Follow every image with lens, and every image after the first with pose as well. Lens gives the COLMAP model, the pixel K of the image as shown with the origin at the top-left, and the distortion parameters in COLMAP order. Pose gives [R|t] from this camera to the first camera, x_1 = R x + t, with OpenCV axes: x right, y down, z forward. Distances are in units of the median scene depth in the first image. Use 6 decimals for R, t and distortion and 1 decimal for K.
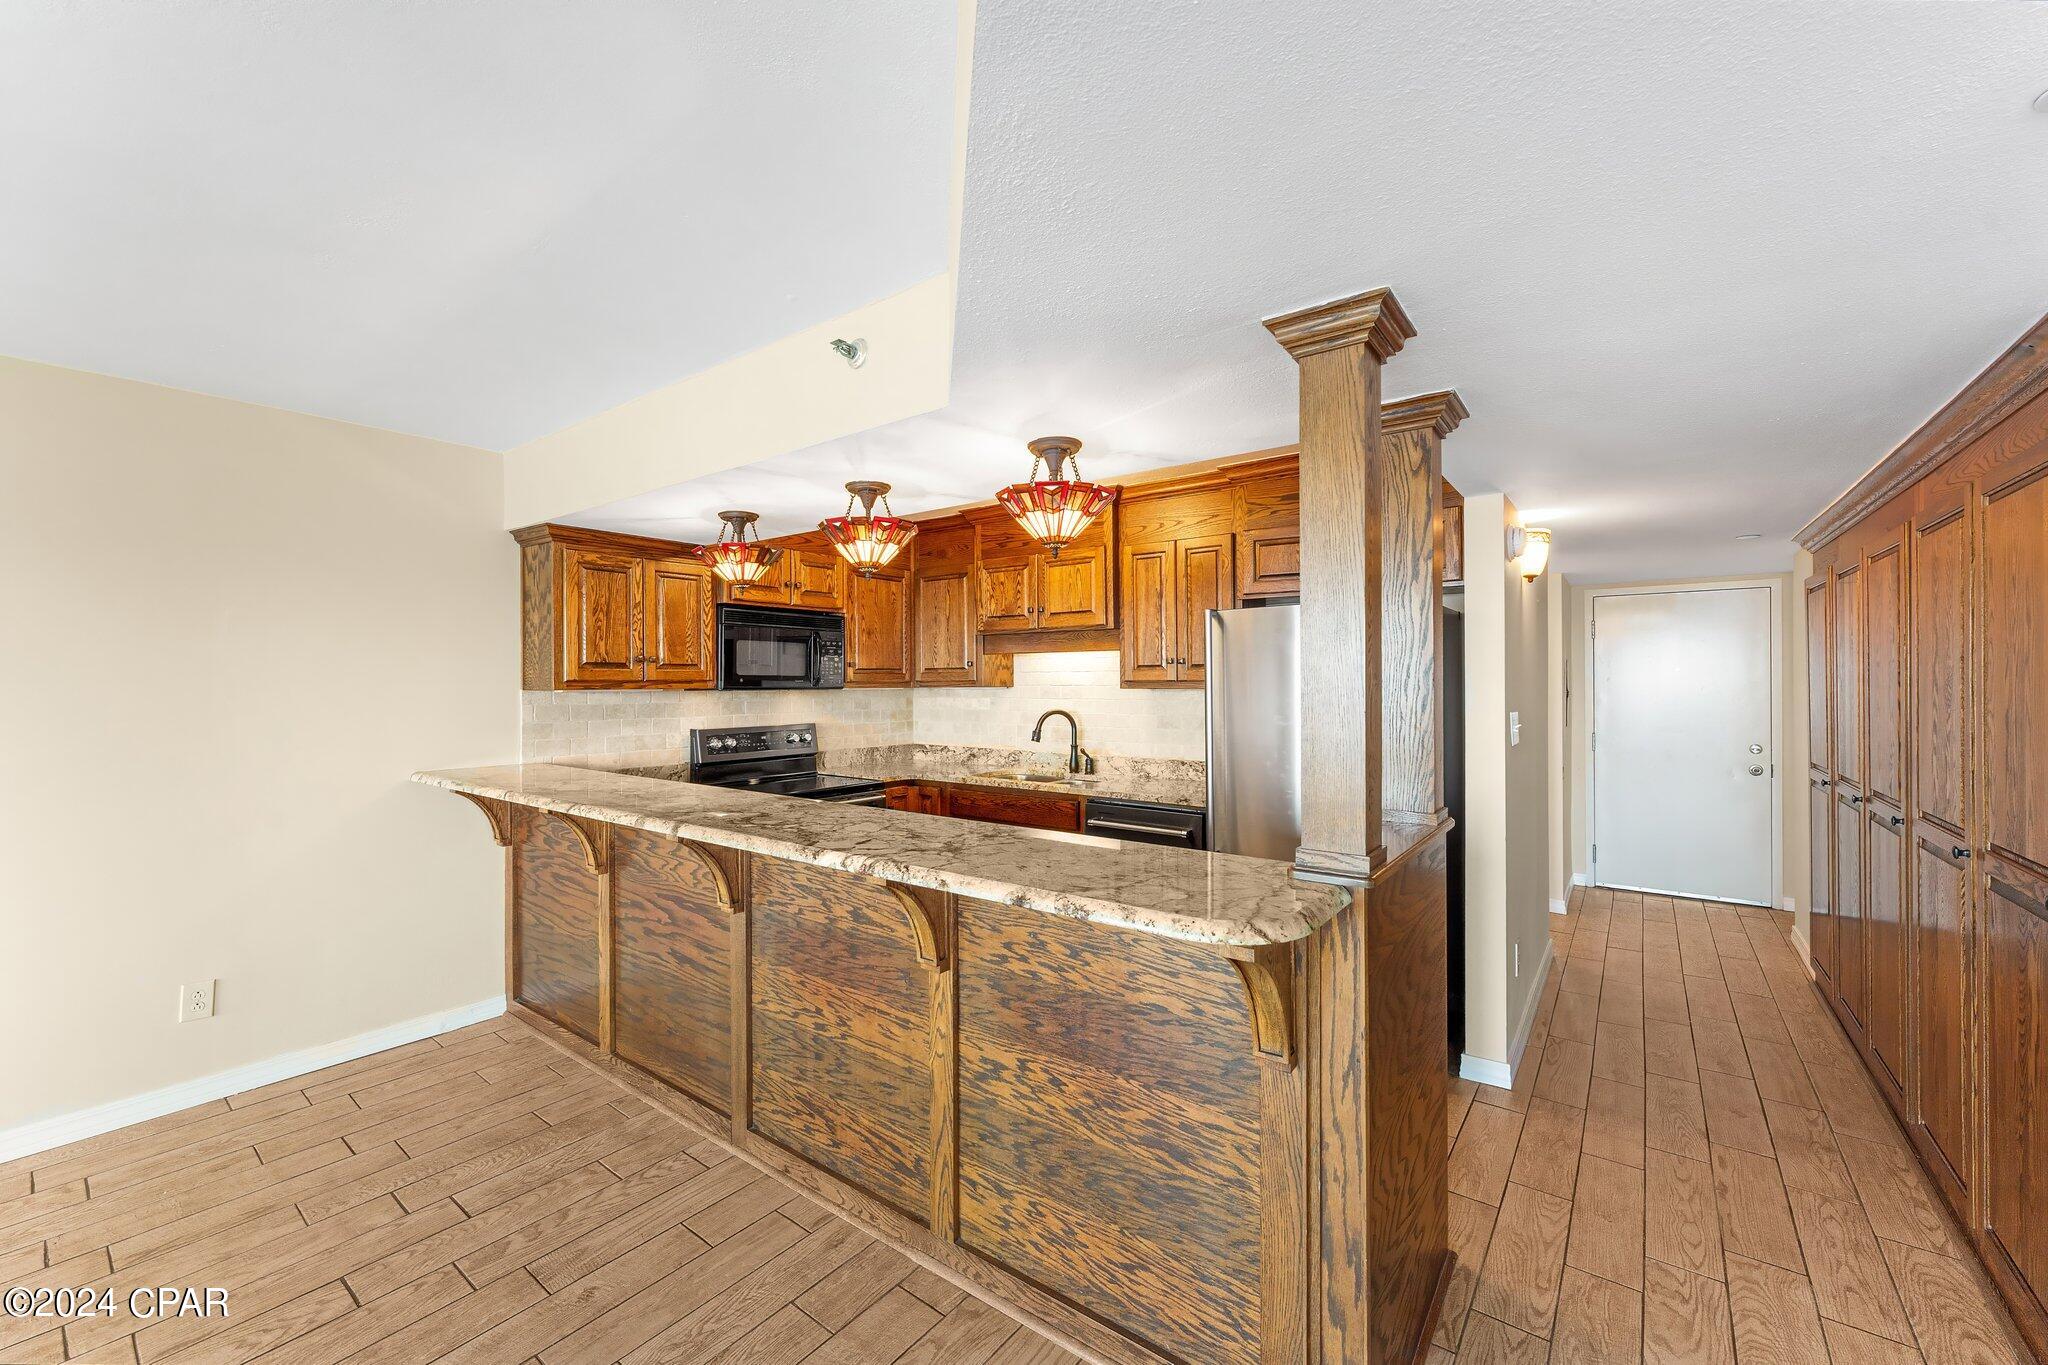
lens RADIAL K [[815.3, 0, 1024.0], [0, 815.3, 682.5], [0, 0, 1]] dist [-0.000377, 0.000289]
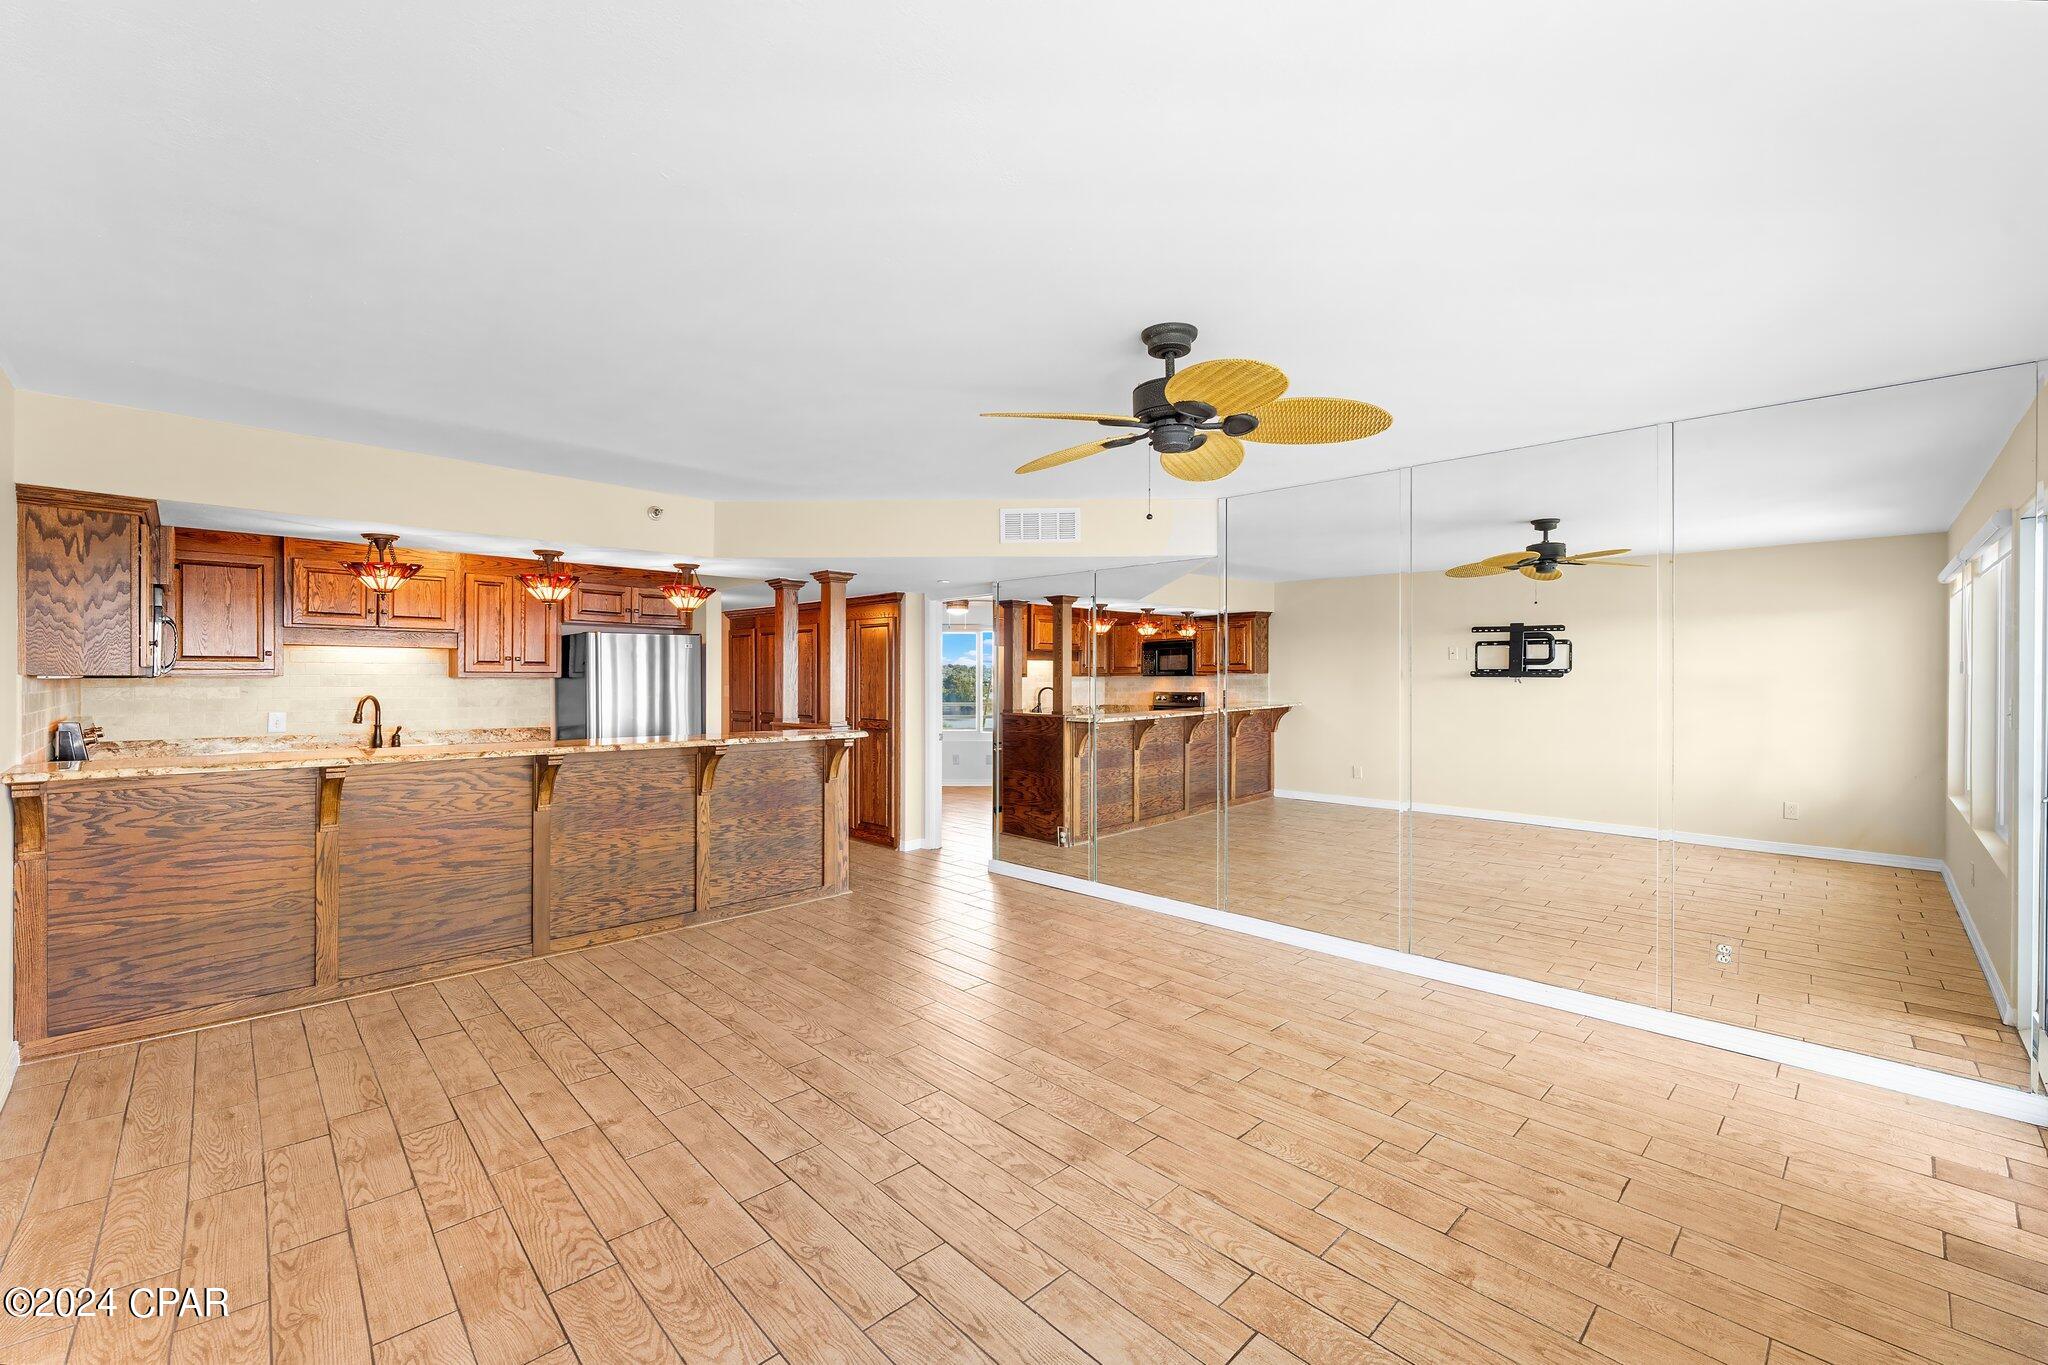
lens RADIAL K [[835.9, 0, 1024.0], [0, 835.9, 682.5], [0, 0, 1]] dist [-0.000627, 0.000233]
pose [[0.131498, -0.001735, 0.991315, -2.156757], [-0.004309, 0.999988, 0.002322, 0.016348], [-0.991307, -0.004577, 0.131489, -0.206072]]
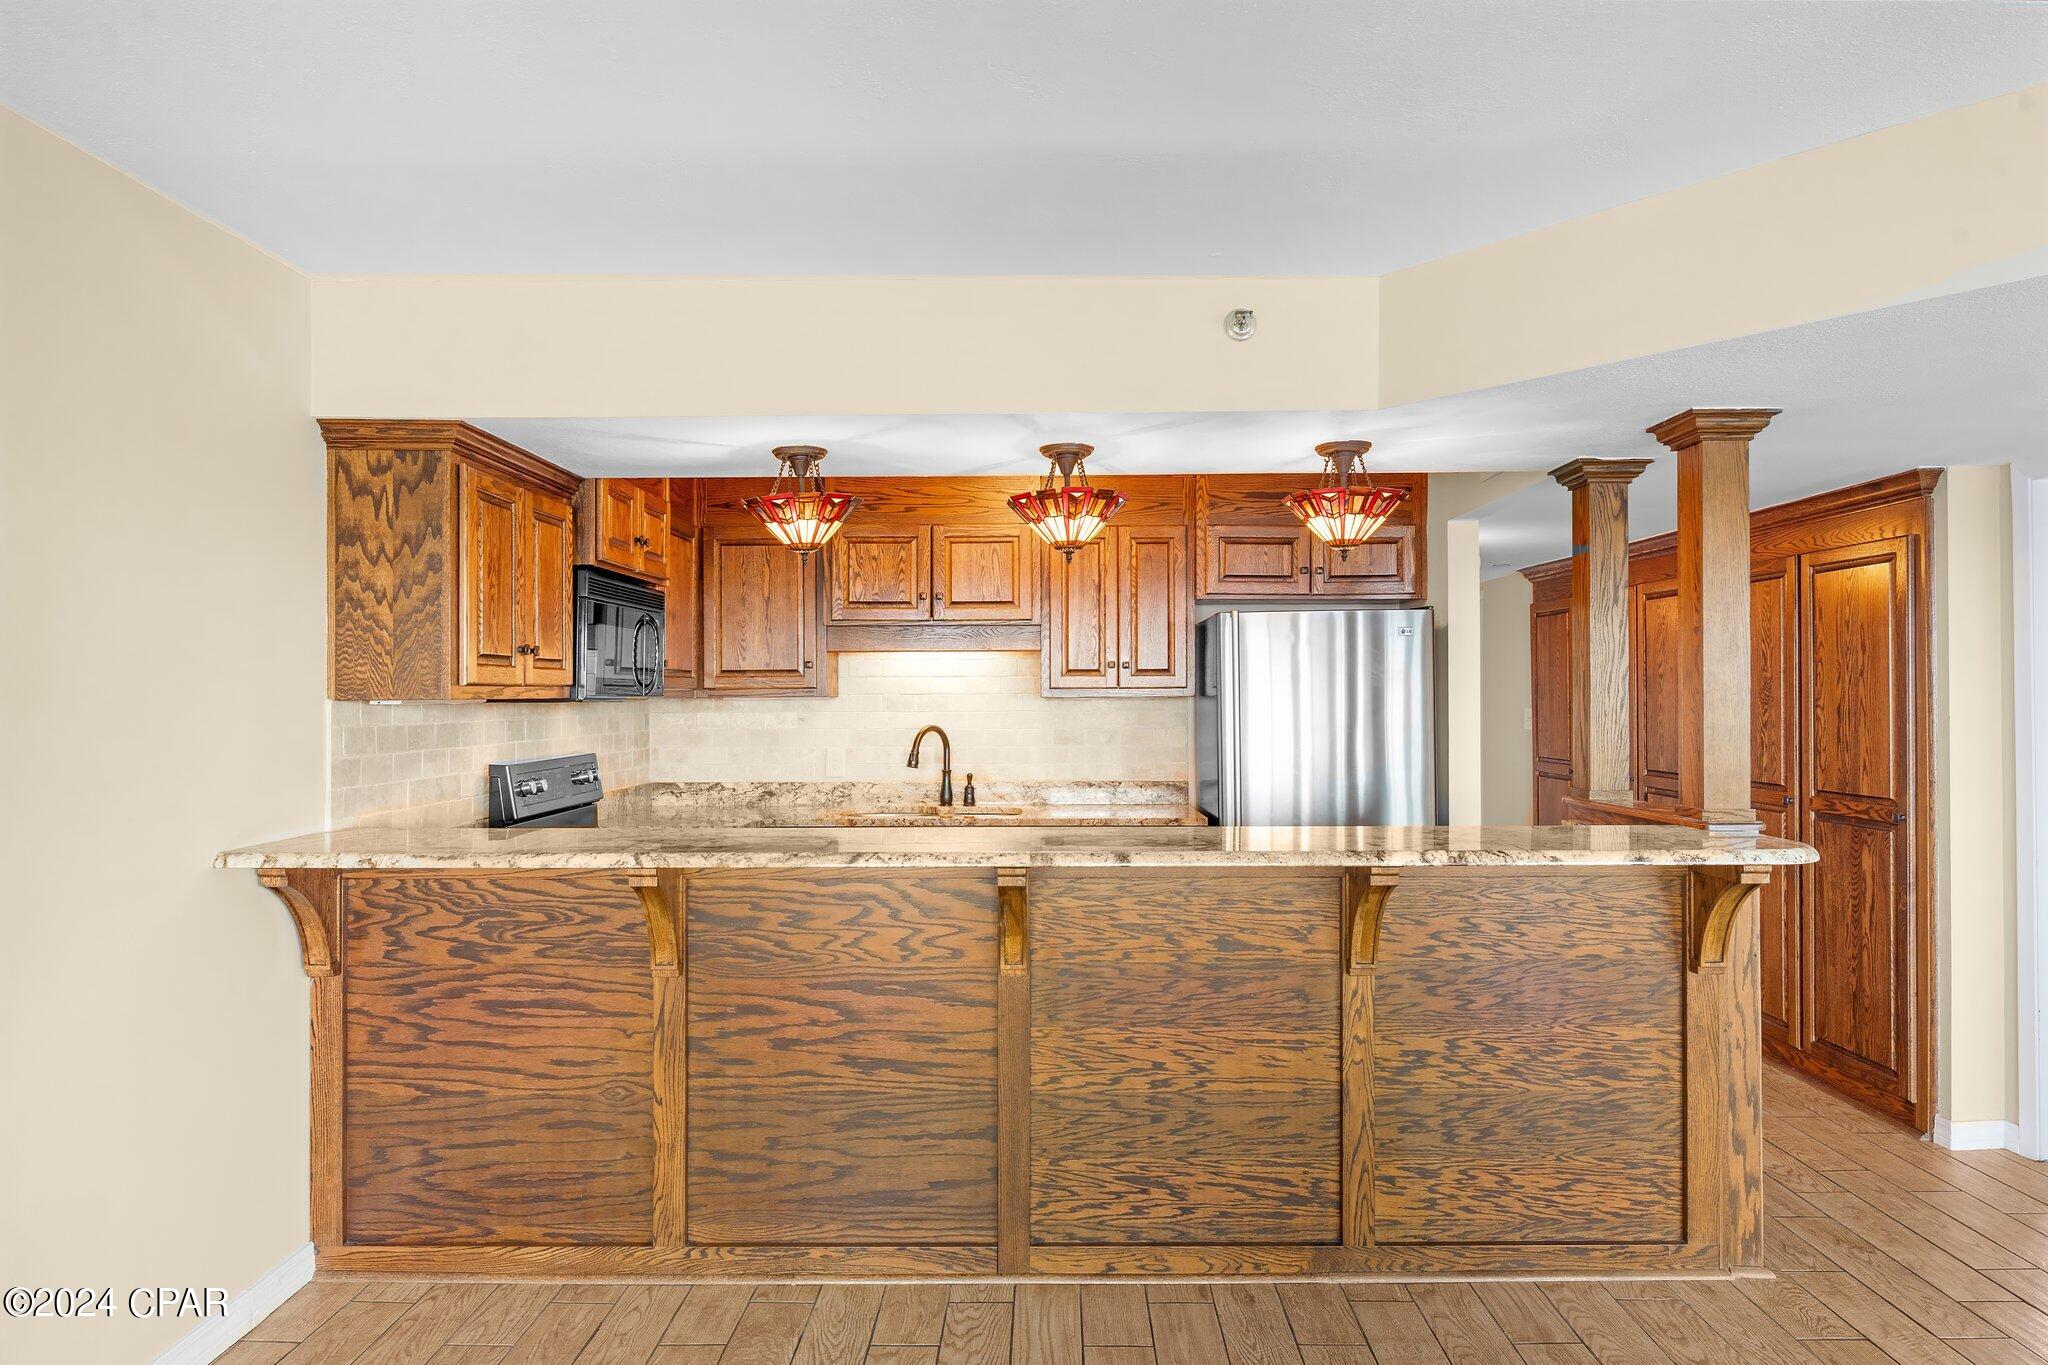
lens RADIAL K [[1190.6, 0, 1032.4], [0, 1190.6, 690.6], [0, 0, 1]] dist [-0.003010, -0.000167]
pose [[0.800084, 0.001034, 0.599887, -1.174959], [0.002111, 0.999987, -0.004539, 0.011709], [-0.599884, 0.004898, 0.800072, 0.073368]]
